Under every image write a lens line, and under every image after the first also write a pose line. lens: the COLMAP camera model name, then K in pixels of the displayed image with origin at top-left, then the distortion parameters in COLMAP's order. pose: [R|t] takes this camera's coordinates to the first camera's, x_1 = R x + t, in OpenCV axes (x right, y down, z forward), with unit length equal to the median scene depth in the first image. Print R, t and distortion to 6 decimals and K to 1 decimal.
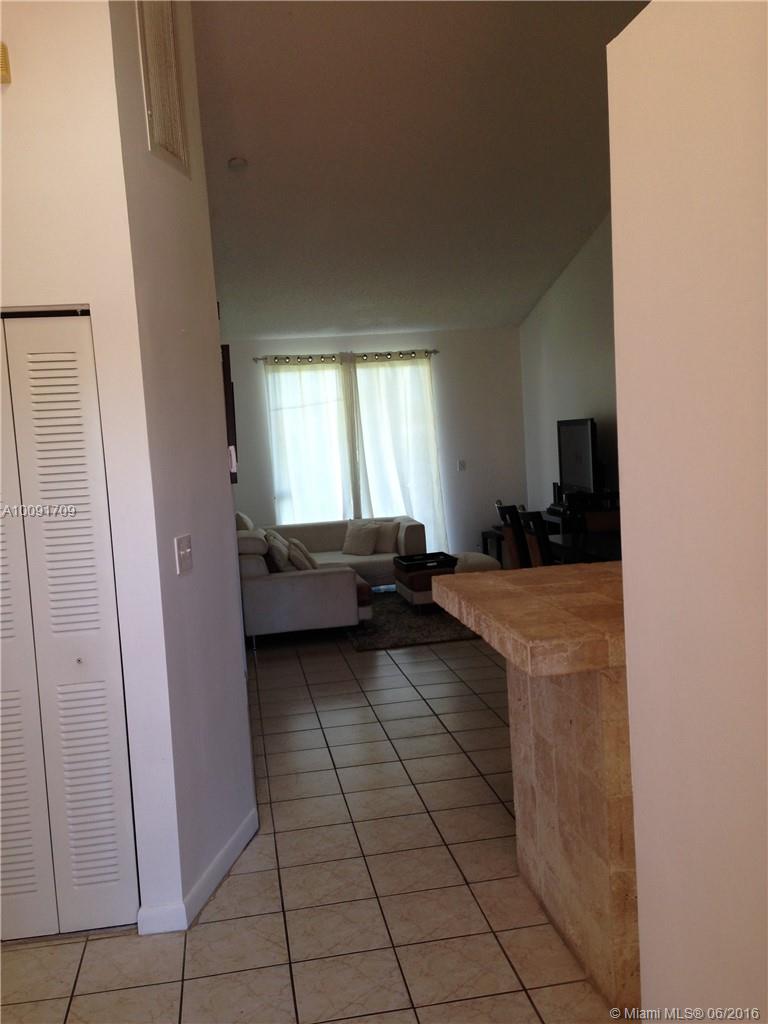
lens RADIAL K [[947.2, 0, 387.3], [0, 947.2, 506.4], [0, 0, 1]] dist [0.129406, -0.243556]
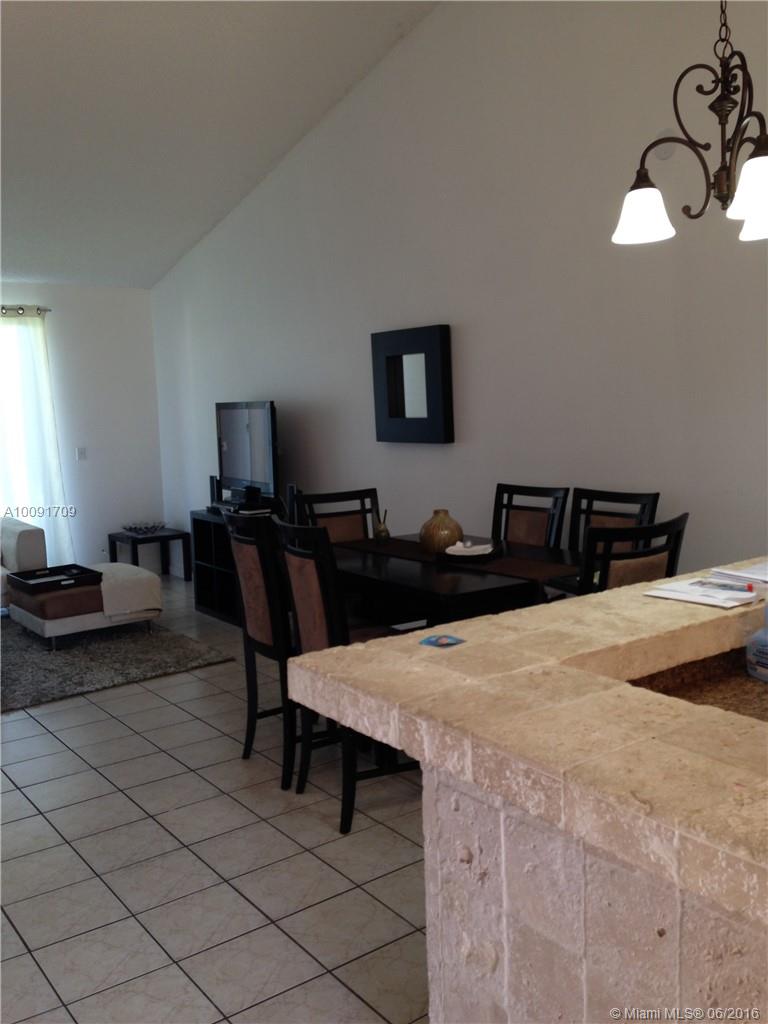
lens RADIAL K [[947.2, 0, 387.3], [0, 947.2, 506.4], [0, 0, 1]] dist [0.129406, -0.243556]
pose [[0.896261, -0.016477, 0.443221, -0.058893], [0.010014, 0.999807, 0.016917, -0.010554], [-0.443414, -0.010723, 0.896253, 0.170156]]
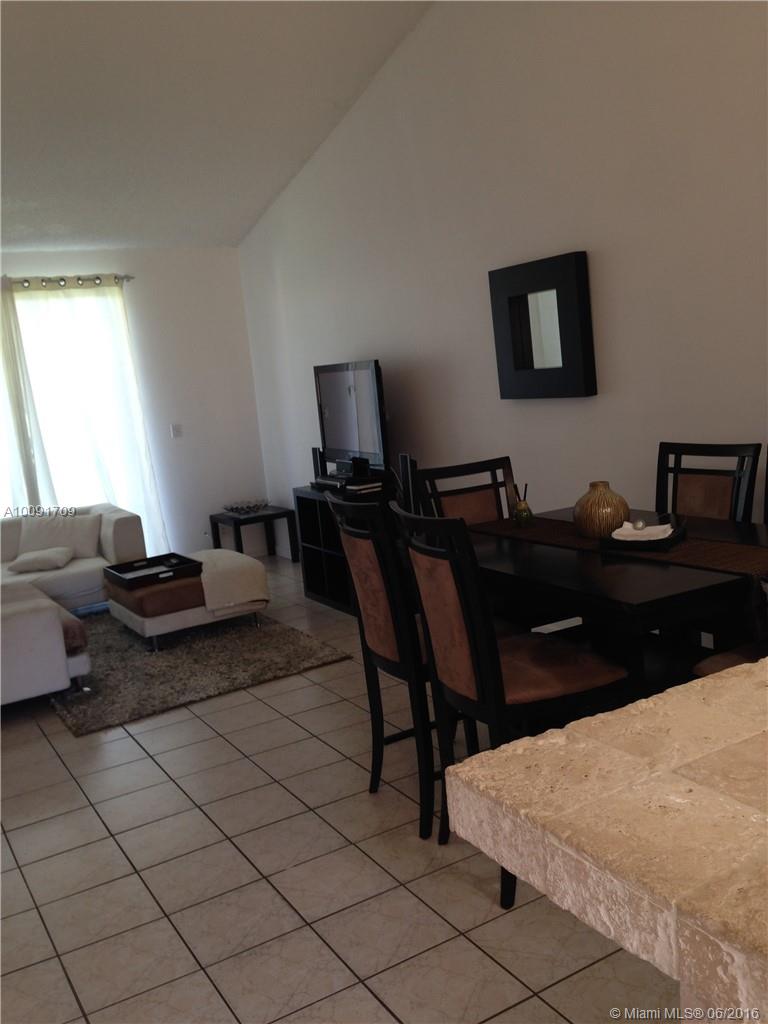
lens RADIAL K [[954.9, 0, 392.6], [0, 954.9, 508.7], [0, 0, 1]] dist [0.066717, 0.003191]
pose [[0.935057, -0.082004, 0.344881, -0.033796], [0.065397, 0.996082, 0.059535, -0.017708], [-0.348412, -0.033115, 0.936756, 0.253416]]
